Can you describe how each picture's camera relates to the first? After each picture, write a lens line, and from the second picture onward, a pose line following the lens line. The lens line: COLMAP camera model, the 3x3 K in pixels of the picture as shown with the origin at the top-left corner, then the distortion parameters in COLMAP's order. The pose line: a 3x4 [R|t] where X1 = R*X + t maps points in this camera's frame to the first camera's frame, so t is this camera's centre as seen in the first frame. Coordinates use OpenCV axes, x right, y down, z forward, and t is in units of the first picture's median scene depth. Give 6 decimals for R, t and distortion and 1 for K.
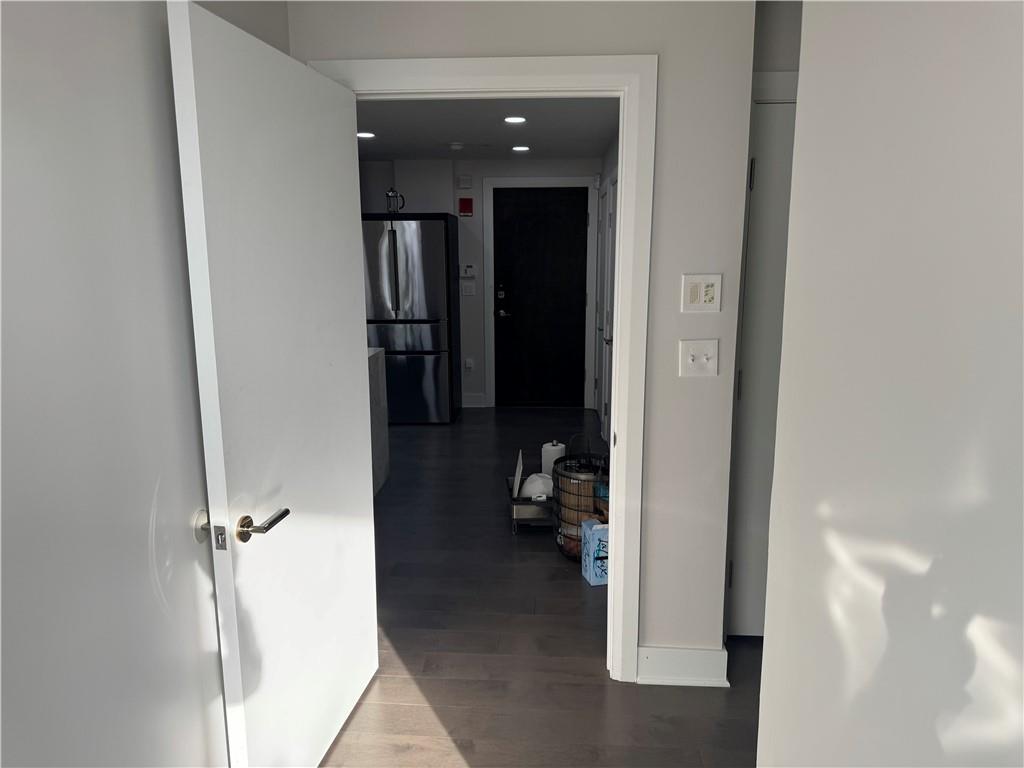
lens RADIAL K [[721.0, 0, 512.0], [0, 721.0, 384.0], [0, 0, 1]] dist [0.142557, -0.217406]
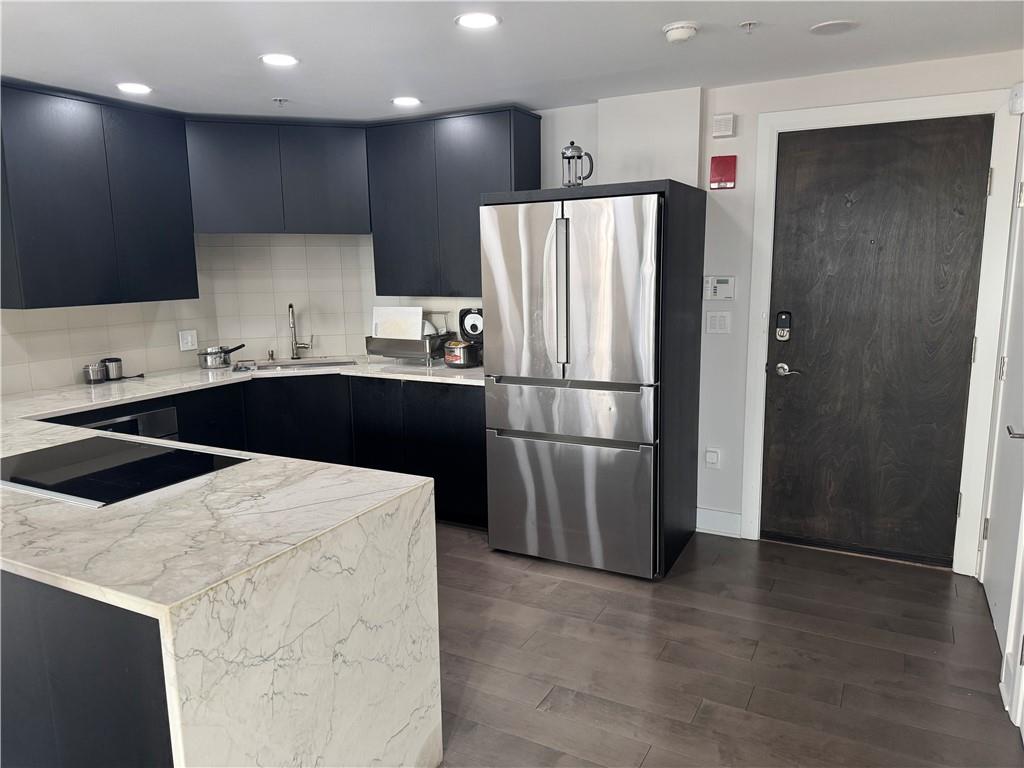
lens RADIAL K [[721.0, 0, 512.0], [0, 721.0, 384.0], [0, 0, 1]] dist [0.142557, -0.217406]
pose [[0.902321, 0.065017, -0.426134, 0.037370], [-0.067146, 0.997693, 0.010045, -0.081297], [0.425804, 0.019550, 0.904604, 0.444567]]
